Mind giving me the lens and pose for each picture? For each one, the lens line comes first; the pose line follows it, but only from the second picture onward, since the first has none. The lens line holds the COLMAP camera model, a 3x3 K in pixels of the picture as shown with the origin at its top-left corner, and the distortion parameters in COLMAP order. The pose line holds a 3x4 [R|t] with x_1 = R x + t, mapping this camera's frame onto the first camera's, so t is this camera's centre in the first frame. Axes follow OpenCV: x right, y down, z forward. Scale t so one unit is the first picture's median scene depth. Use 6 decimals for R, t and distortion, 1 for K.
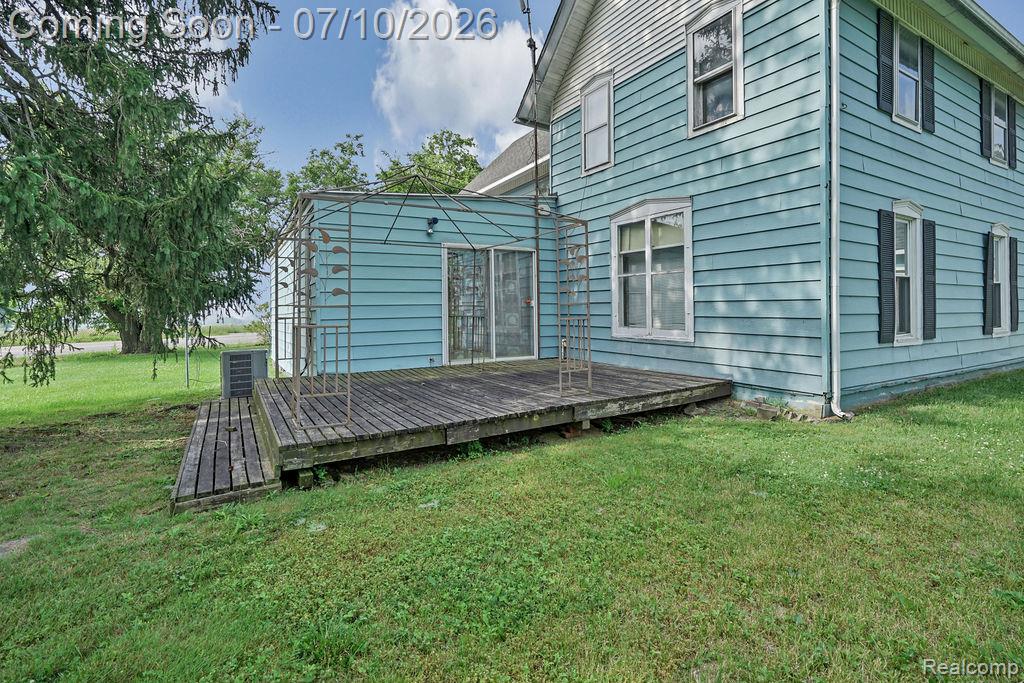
lens RADIAL K [[480.9, 0, 513.8], [0, 480.9, 304.8], [0, 0, 1]] dist [-0.001734, -0.000158]
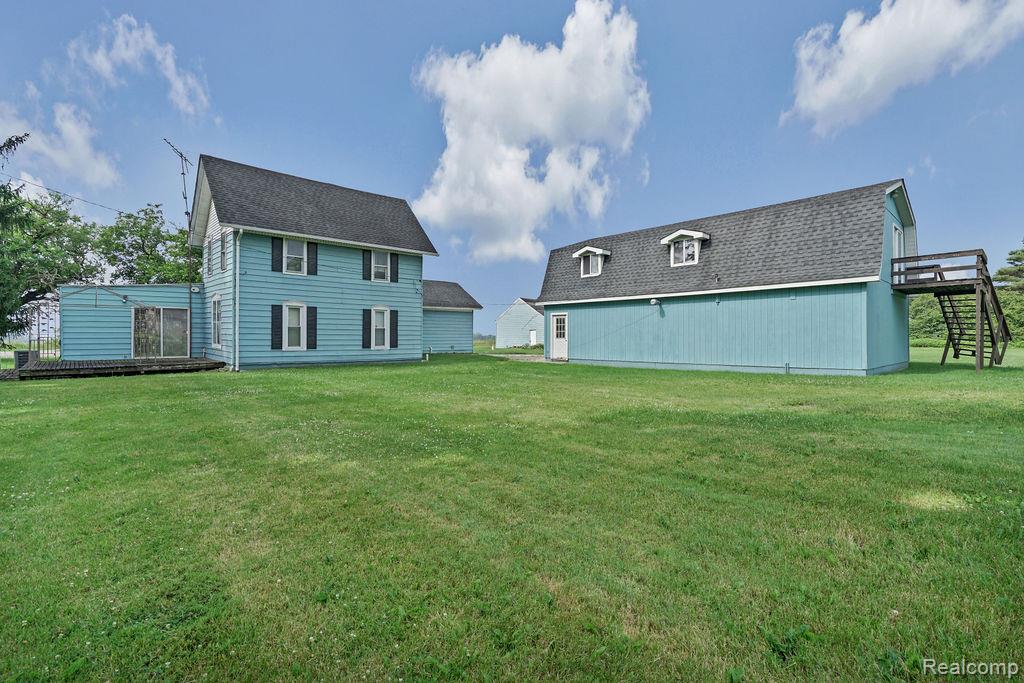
lens RADIAL K [[471.9, 0, 512.0], [0, 471.9, 341.5], [0, 0, 1]] dist [-0.002081, -0.000326]
pose [[0.978678, 0.015184, 0.204838, 1.094934], [-0.021006, 0.999434, 0.026275, -0.051973], [-0.204323, -0.030018, 0.978443, -1.474730]]
